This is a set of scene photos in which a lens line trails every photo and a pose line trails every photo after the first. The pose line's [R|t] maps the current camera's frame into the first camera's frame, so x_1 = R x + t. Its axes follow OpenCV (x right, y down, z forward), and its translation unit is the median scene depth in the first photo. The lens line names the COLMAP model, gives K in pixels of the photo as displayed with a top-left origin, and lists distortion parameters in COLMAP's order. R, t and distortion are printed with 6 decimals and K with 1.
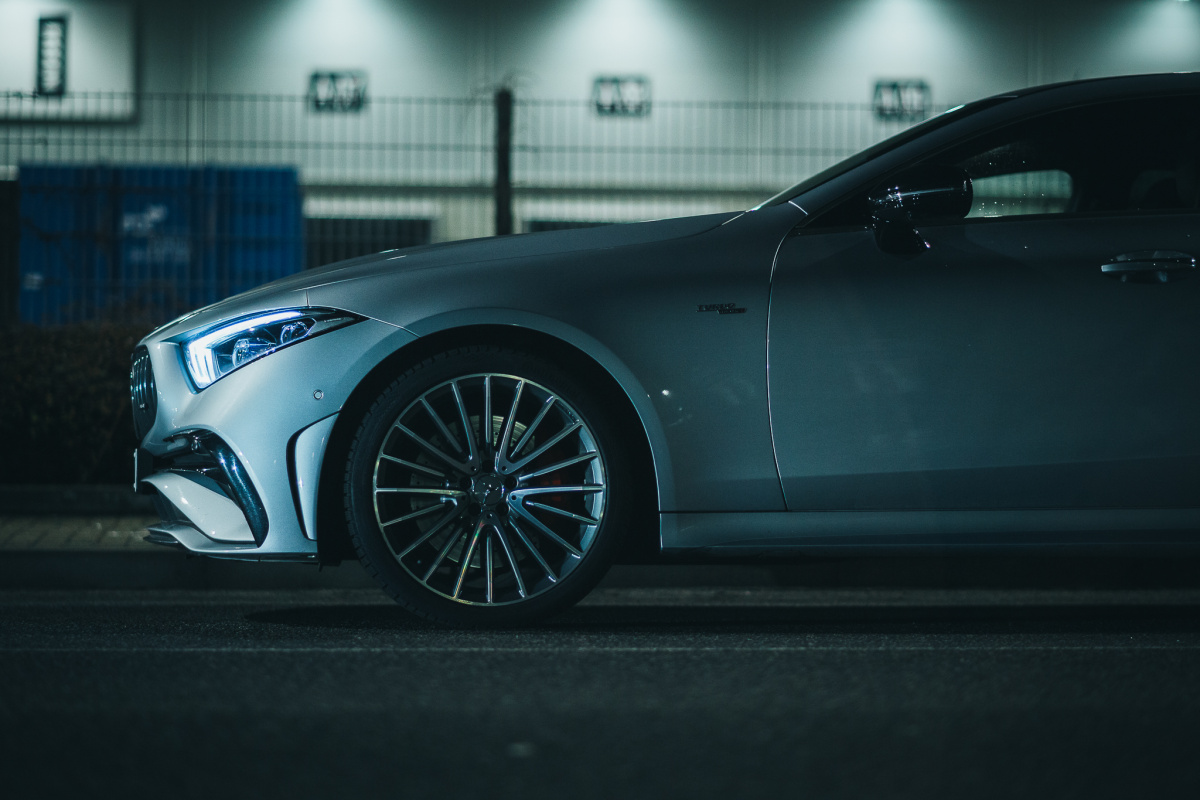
lens RADIAL K [[2958.3, 0, 600.0], [0, 2958.3, 400.0], [0, 0, 1]] dist [-0.017639, 0.367611]
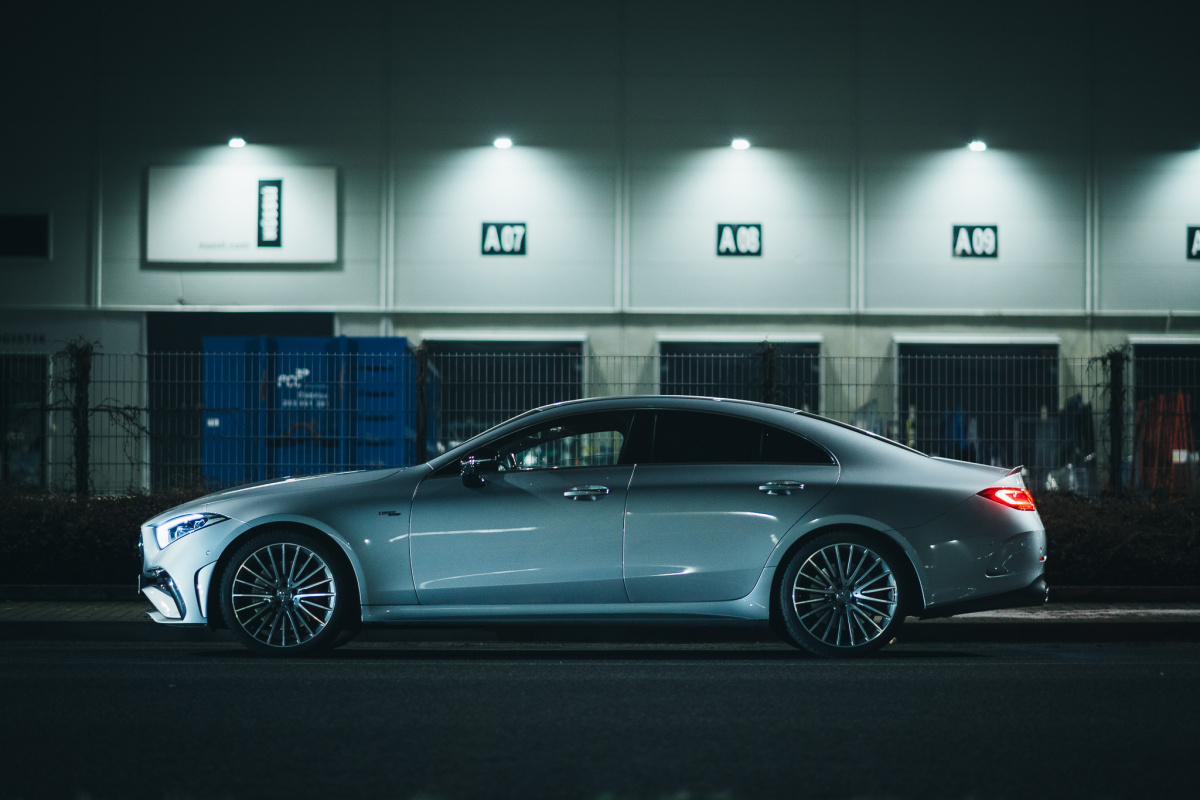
lens RADIAL K [[2958.3, 0, 600.0], [0, 2958.3, 400.0], [0, 0, 1]] dist [-0.017639, 0.367611]
pose [[0.995051, -0.004602, -0.099258, 0.419438], [0.002405, 0.999750, -0.022238, -0.066261], [0.099335, 0.021889, 0.994813, -1.193308]]
